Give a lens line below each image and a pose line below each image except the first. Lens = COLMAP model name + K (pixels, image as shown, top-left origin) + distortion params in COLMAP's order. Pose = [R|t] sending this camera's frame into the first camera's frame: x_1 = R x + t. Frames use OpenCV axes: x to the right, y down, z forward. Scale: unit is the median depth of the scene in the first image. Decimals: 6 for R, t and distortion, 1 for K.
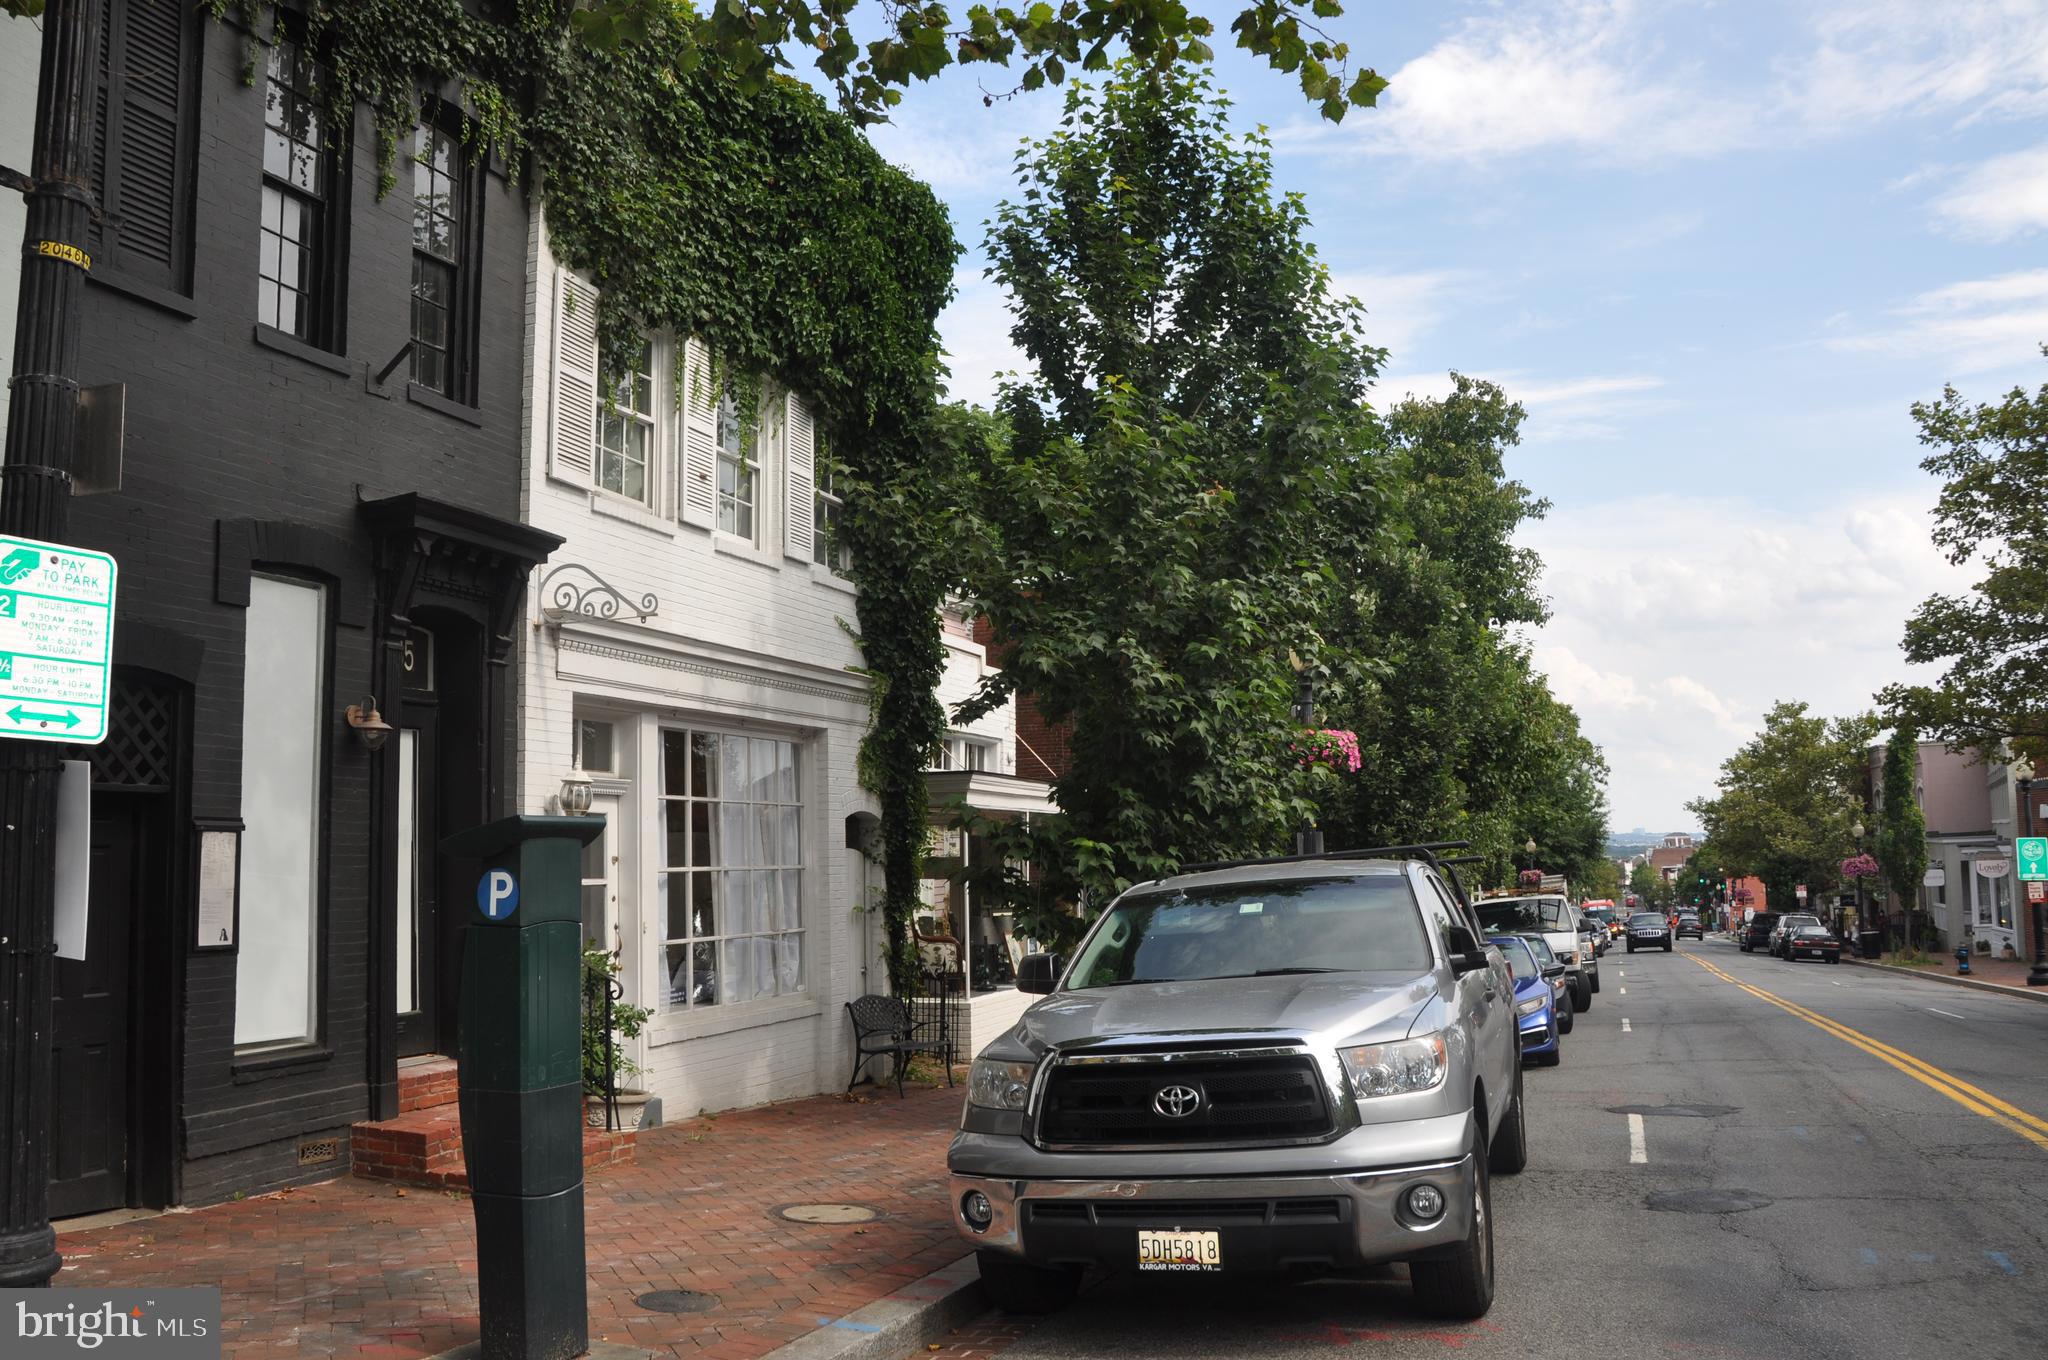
lens RADIAL K [[1601.8, 0, 1016.1], [0, 1601.8, 701.1], [0, 0, 1]] dist [-0.185439, 0.136836]
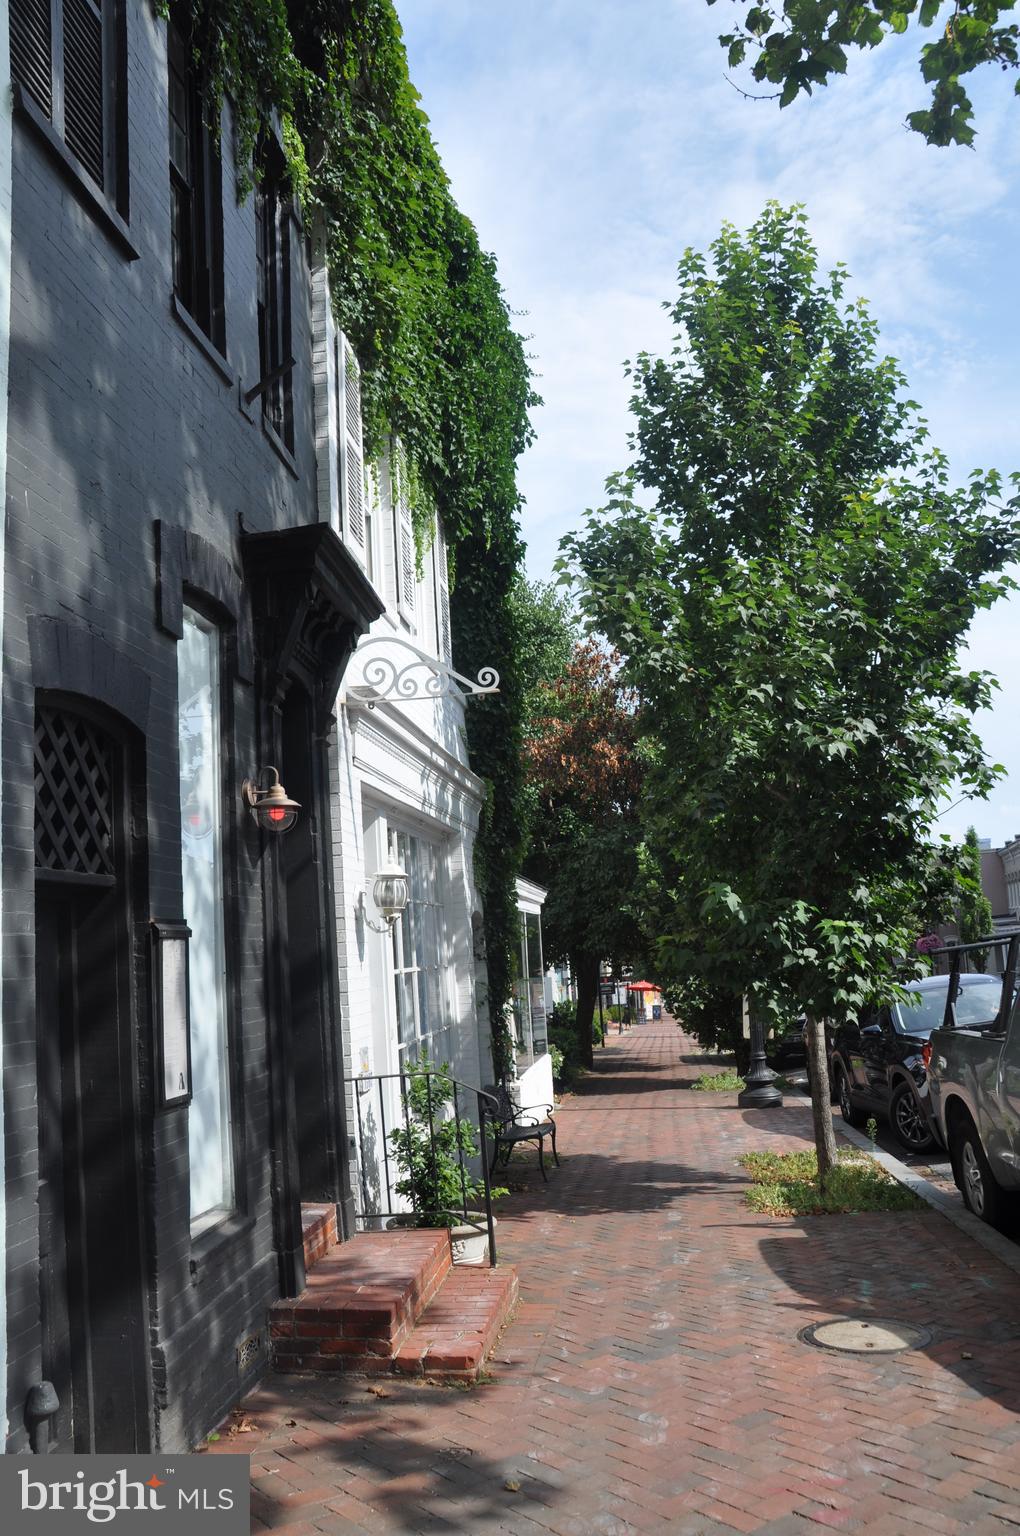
lens RADIAL K [[1201.3, 0, 510.0], [0, 1201.3, 768.0], [0, 0, 1]] dist [-0.185439, 0.136836]
pose [[0.972006, -0.001344, 0.234954, -0.297324], [0.015250, 0.998236, -0.057377, 0.023401], [-0.234462, 0.059353, 0.970312, 0.251341]]
